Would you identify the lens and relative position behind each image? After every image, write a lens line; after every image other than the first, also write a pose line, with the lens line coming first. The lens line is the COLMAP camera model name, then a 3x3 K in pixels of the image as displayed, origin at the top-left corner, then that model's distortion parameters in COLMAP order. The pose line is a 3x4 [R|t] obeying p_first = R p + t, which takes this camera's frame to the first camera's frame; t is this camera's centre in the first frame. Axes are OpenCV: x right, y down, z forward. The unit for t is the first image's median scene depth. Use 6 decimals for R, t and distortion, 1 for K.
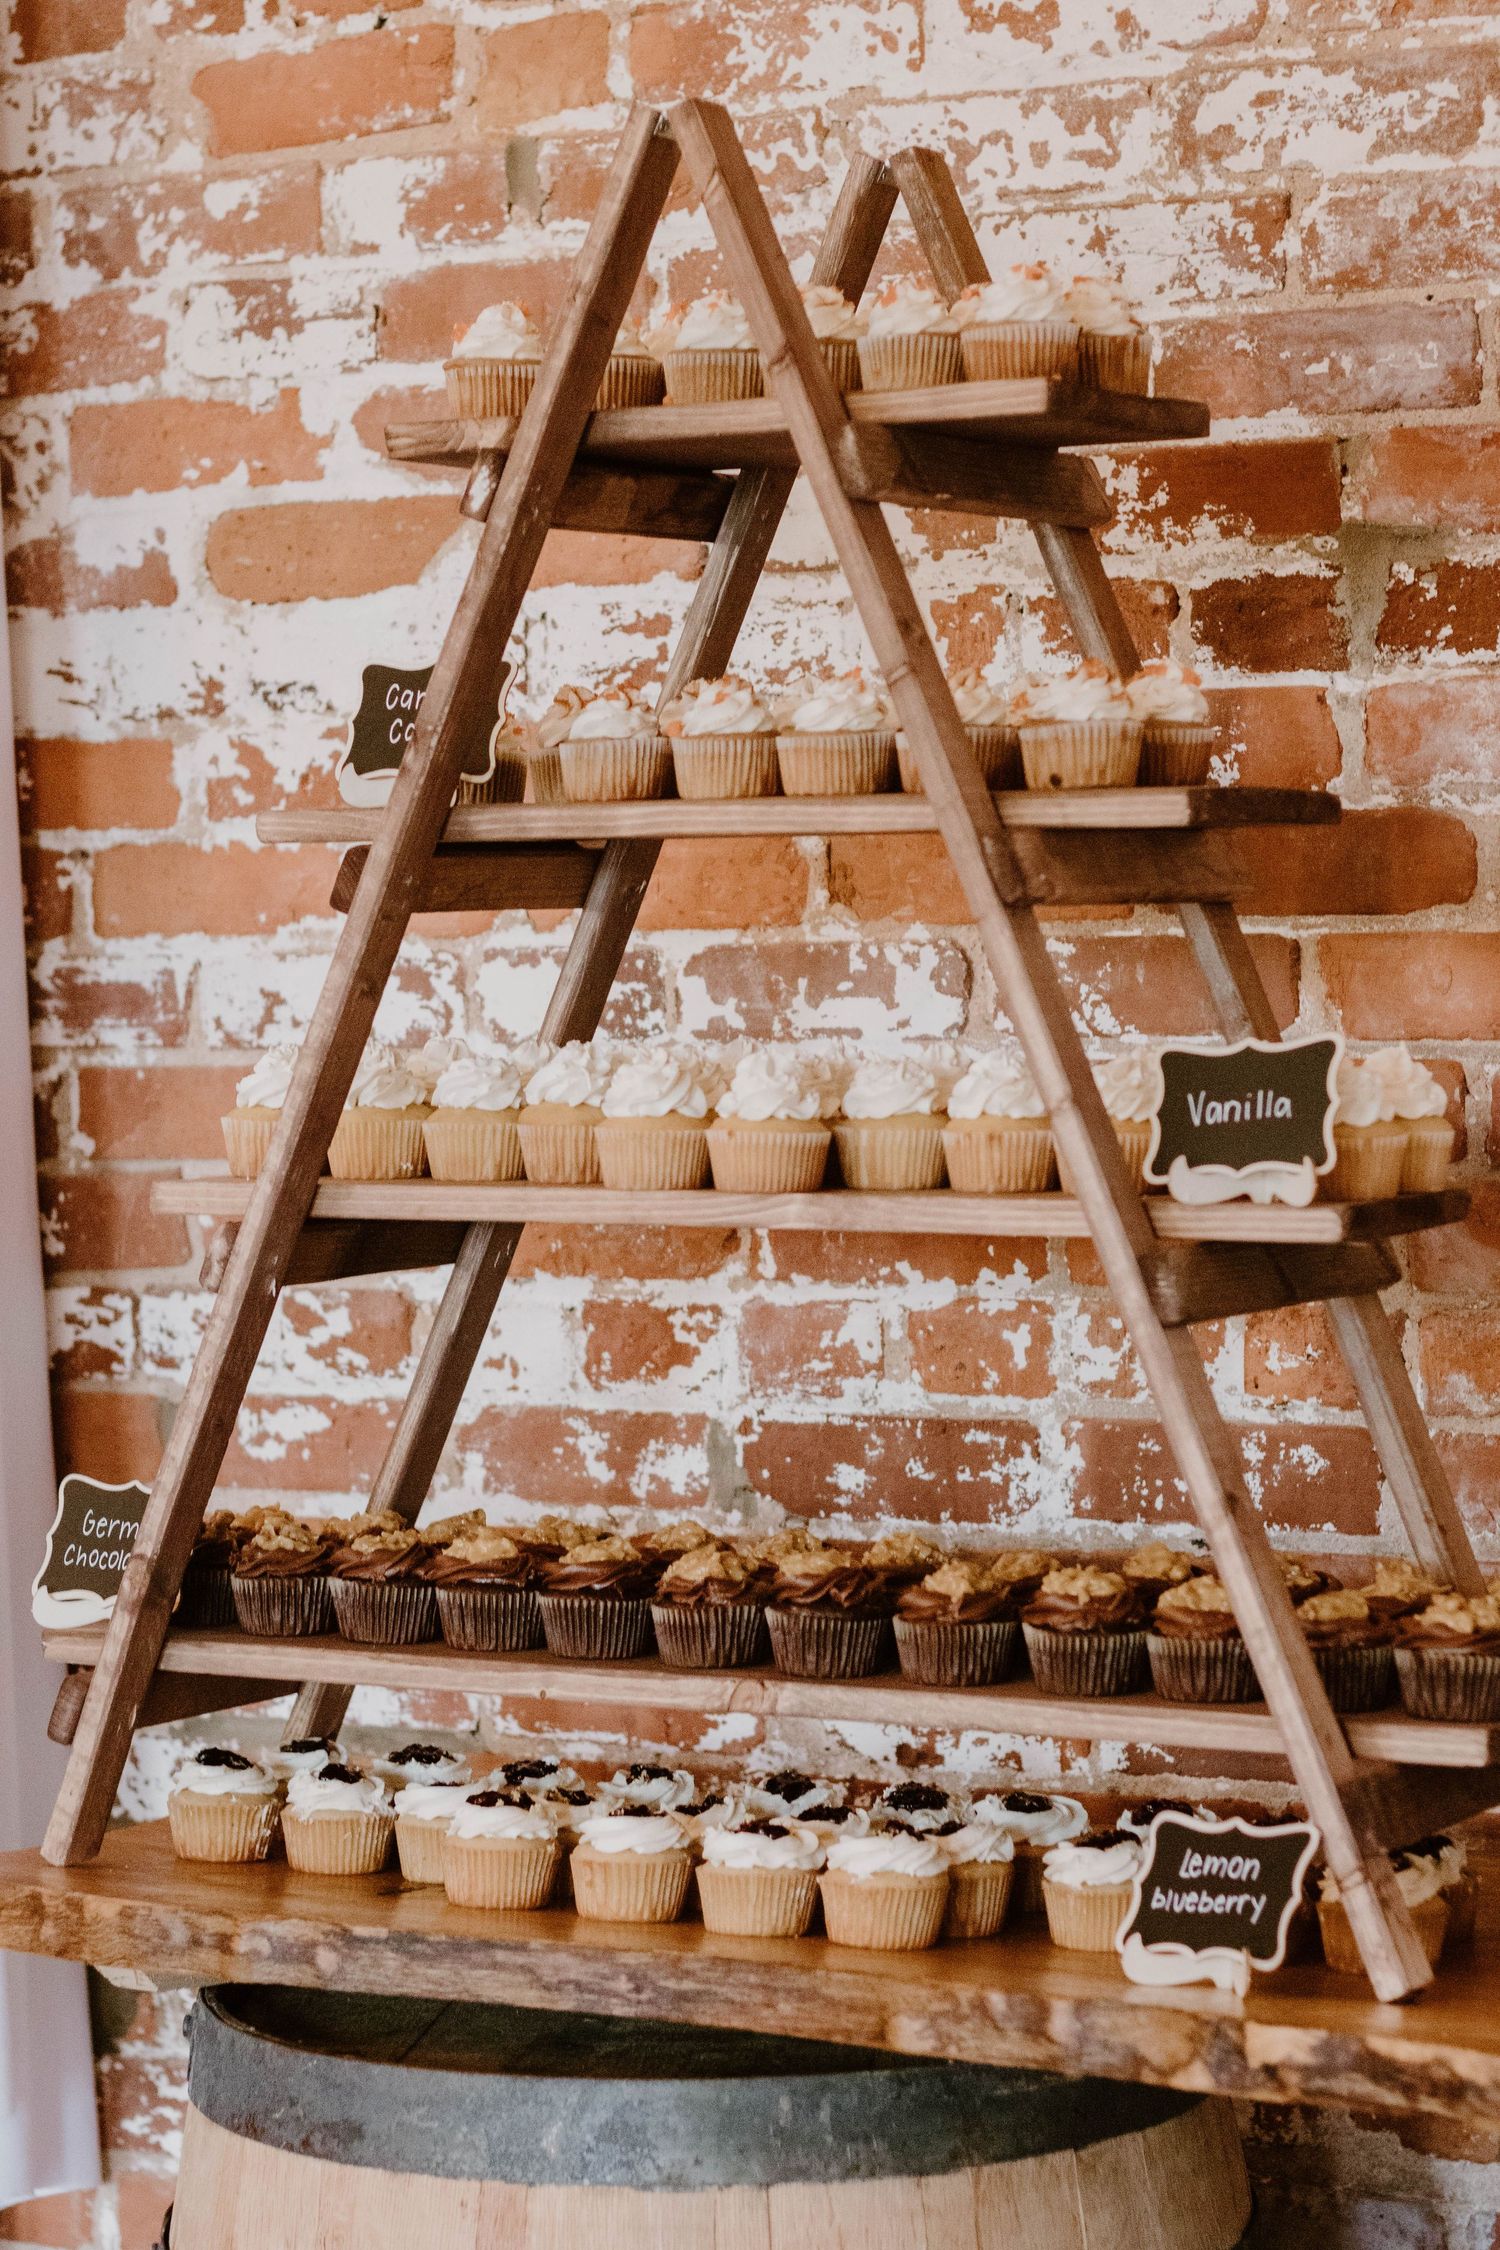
lens RADIAL K [[5330.8, 0, 749.1], [0, 5330.8, 1125.2], [0, 0, 1]] dist [-0.000335, 0.000000]
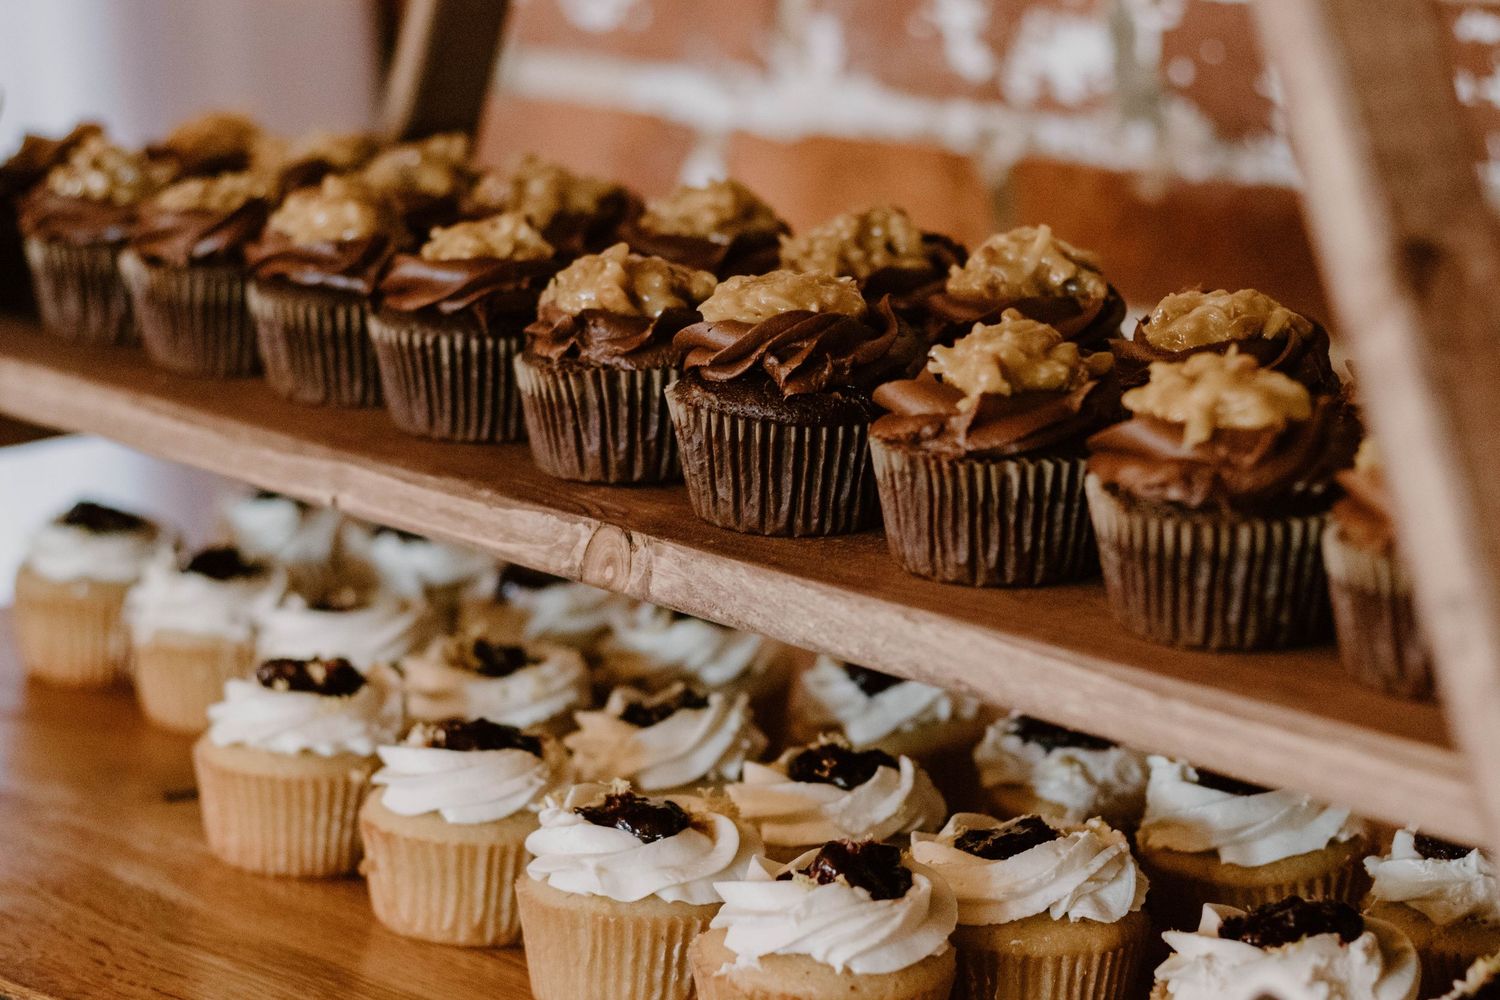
lens RADIAL K [[3553.8, 0, 749.9], [0, 3553.8, 501.9], [0, 0, 1]] dist [-0.000335, 0.000000]
pose [[0.937750, 0.074029, -0.339329, 0.125754], [-0.001276, 0.977747, 0.209782, 0.031596], [0.347307, -0.196290, 0.916977, 0.697692]]
